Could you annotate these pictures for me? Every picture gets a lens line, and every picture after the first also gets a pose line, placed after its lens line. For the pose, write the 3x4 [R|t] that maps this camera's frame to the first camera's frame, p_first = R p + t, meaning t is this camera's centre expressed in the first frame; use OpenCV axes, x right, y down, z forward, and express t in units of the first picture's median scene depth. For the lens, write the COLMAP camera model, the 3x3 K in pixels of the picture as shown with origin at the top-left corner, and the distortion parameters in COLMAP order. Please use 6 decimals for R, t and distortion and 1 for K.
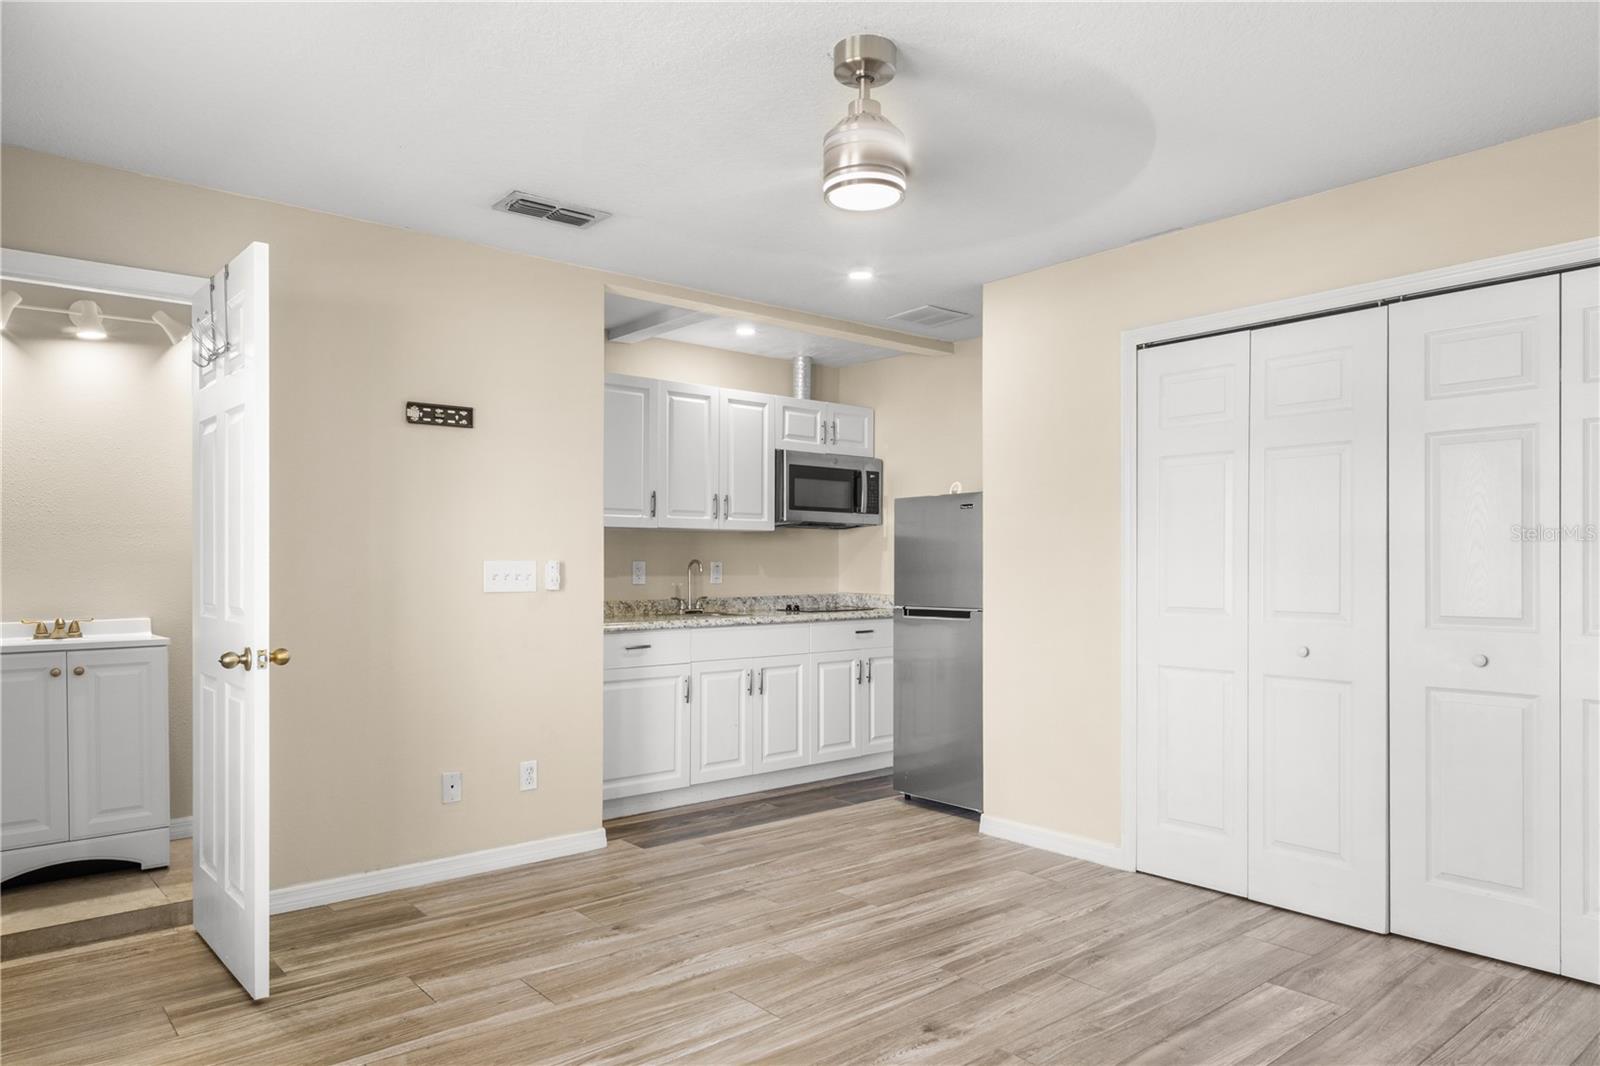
lens RADIAL K [[1022.2, 0, 812.3], [0, 1022.2, 550.4], [0, 0, 1]] dist [0.016723, -0.011204]
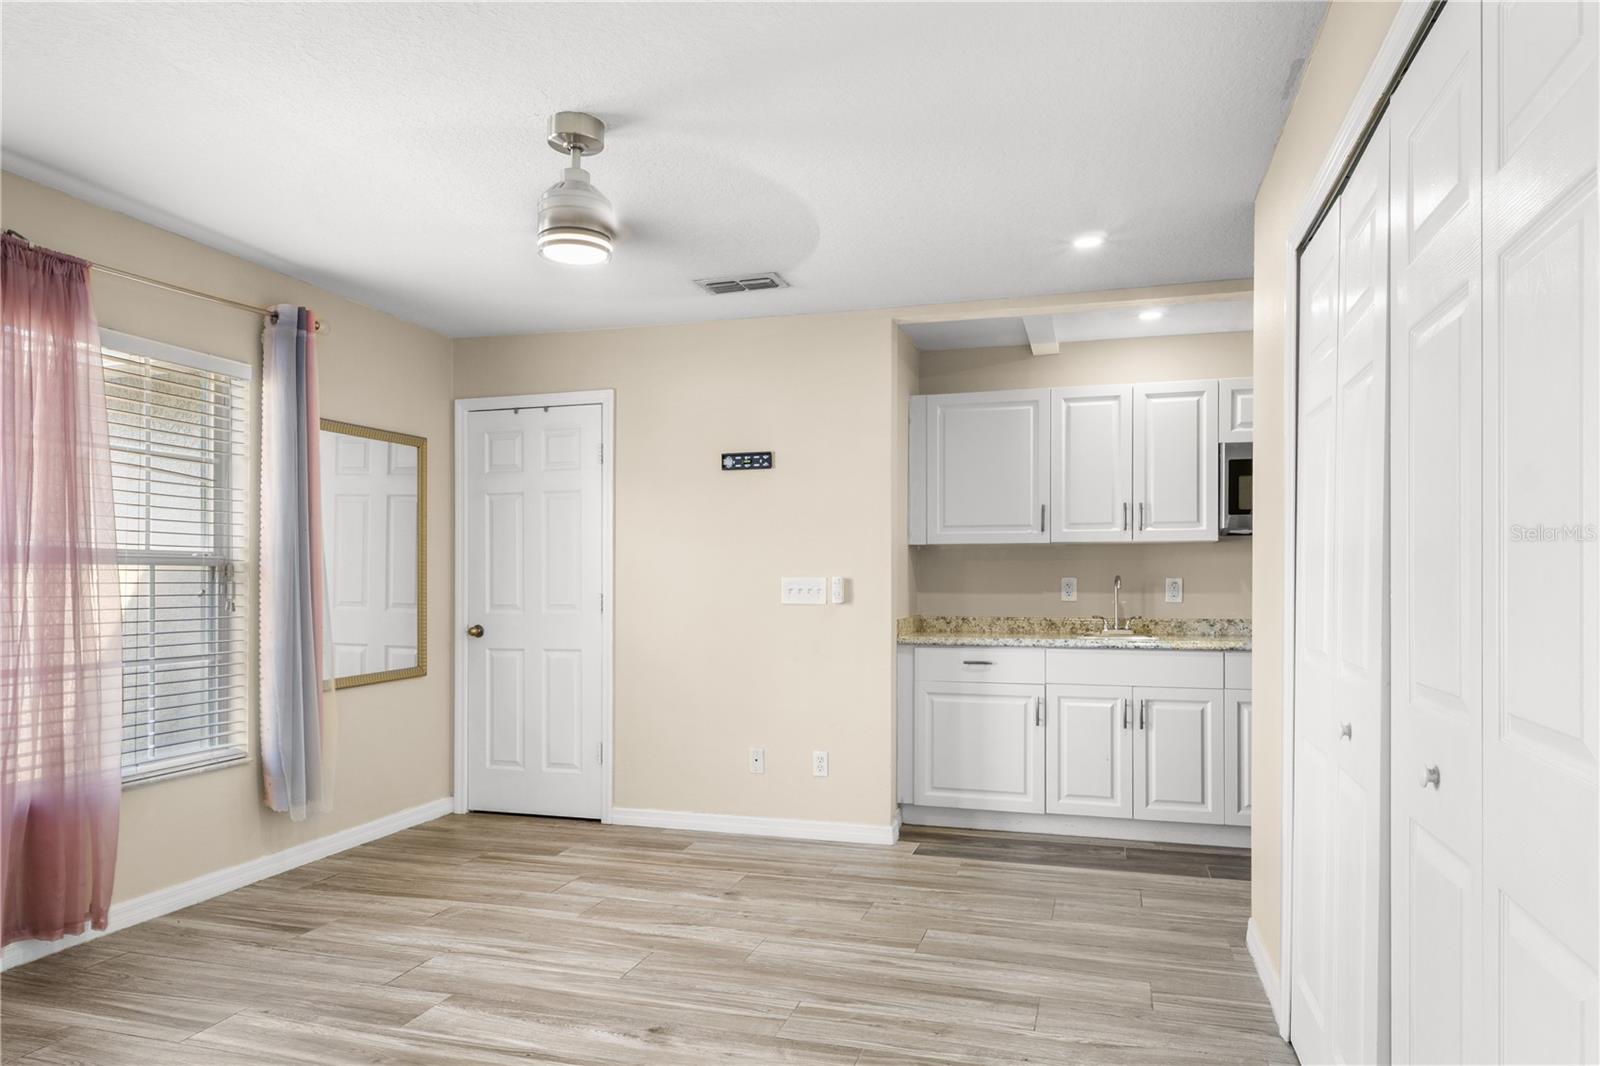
lens RADIAL K [[1022.2, 0, 807.0], [0, 1022.2, 567.8], [0, 0, 1]] dist [0.016723, -0.011204]
pose [[0.544580, -0.009983, -0.838650, 0.709580], [0.011135, 0.999927, -0.004672, 0.004675], [0.838635, -0.006794, 0.544651, 0.377223]]
